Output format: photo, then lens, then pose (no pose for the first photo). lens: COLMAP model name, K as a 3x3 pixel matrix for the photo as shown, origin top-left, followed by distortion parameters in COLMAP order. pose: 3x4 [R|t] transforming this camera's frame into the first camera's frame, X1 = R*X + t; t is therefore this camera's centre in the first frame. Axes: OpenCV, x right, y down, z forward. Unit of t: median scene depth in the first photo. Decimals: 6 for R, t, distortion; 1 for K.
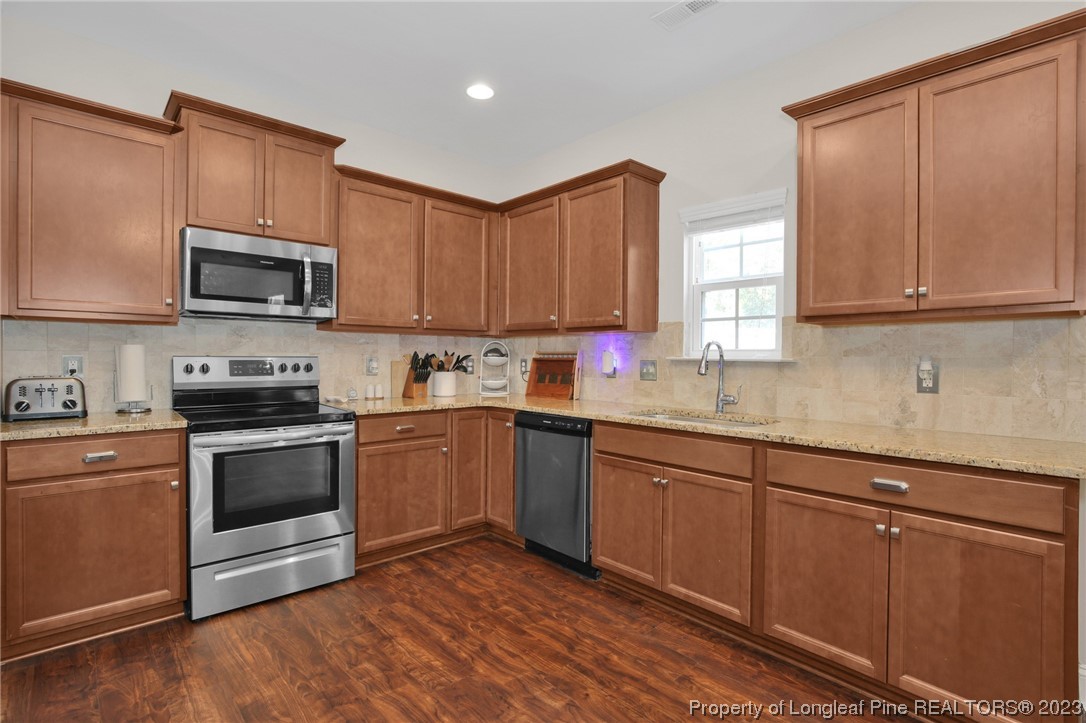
lens RADIAL K [[512.3, 0, 541.3], [0, 512.3, 355.9], [0, 0, 1]] dist [-0.029646, 0.000065]
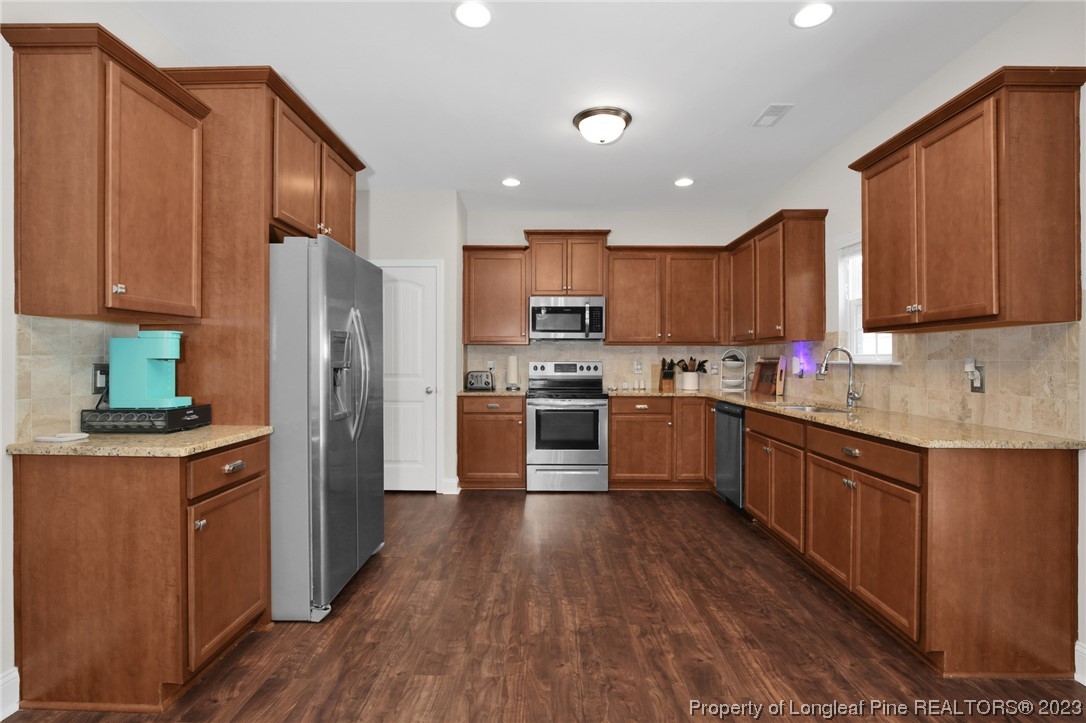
lens RADIAL K [[512.3, 0, 541.3], [0, 512.3, 355.9], [0, 0, 1]] dist [-0.029646, 0.000065]
pose [[0.724519, -0.010489, -0.689175, 0.600130], [0.003769, 0.999930, -0.011257, 0.000971], [0.689245, 0.005558, 0.724507, -0.360990]]
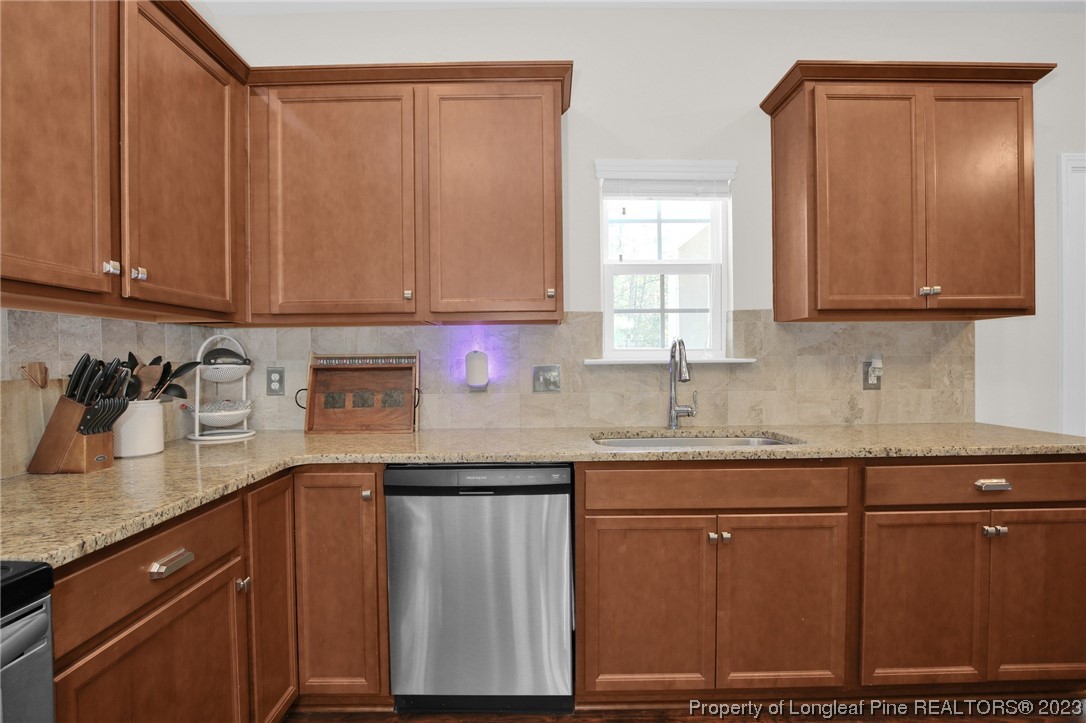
lens RADIAL K [[522.7, 0, 548.3], [0, 522.7, 373.8], [0, 0, 1]] dist [-0.041172, 0.000262]
pose [[0.675057, -0.031814, 0.737080, -0.344971], [0.013974, 0.999442, 0.030340, -0.000728], [-0.737634, -0.010181, 0.675125, 0.550741]]
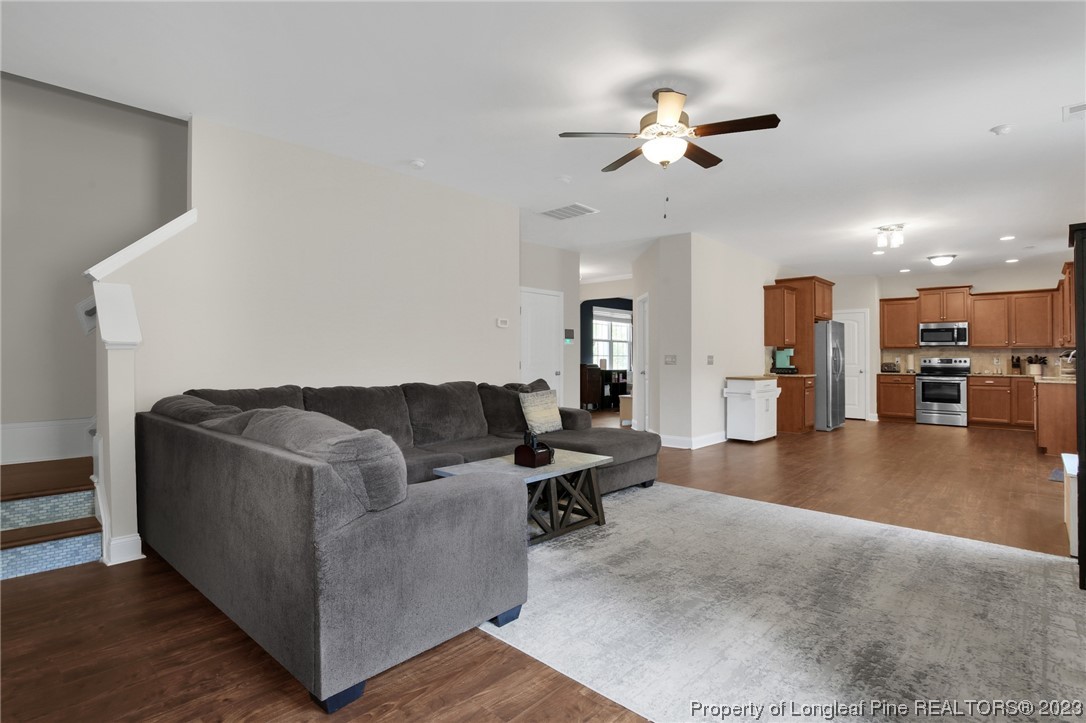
lens RADIAL K [[545.5, 0, 550.5], [0, 545.5, 356.3], [0, 0, 1]] dist [-0.033223, 0.000189]
pose [[0.085319, -0.008716, -0.996316, 2.507995], [-0.001785, 0.999959, -0.008900, 0.026104], [0.996352, 0.002538, 0.085300, -1.719707]]
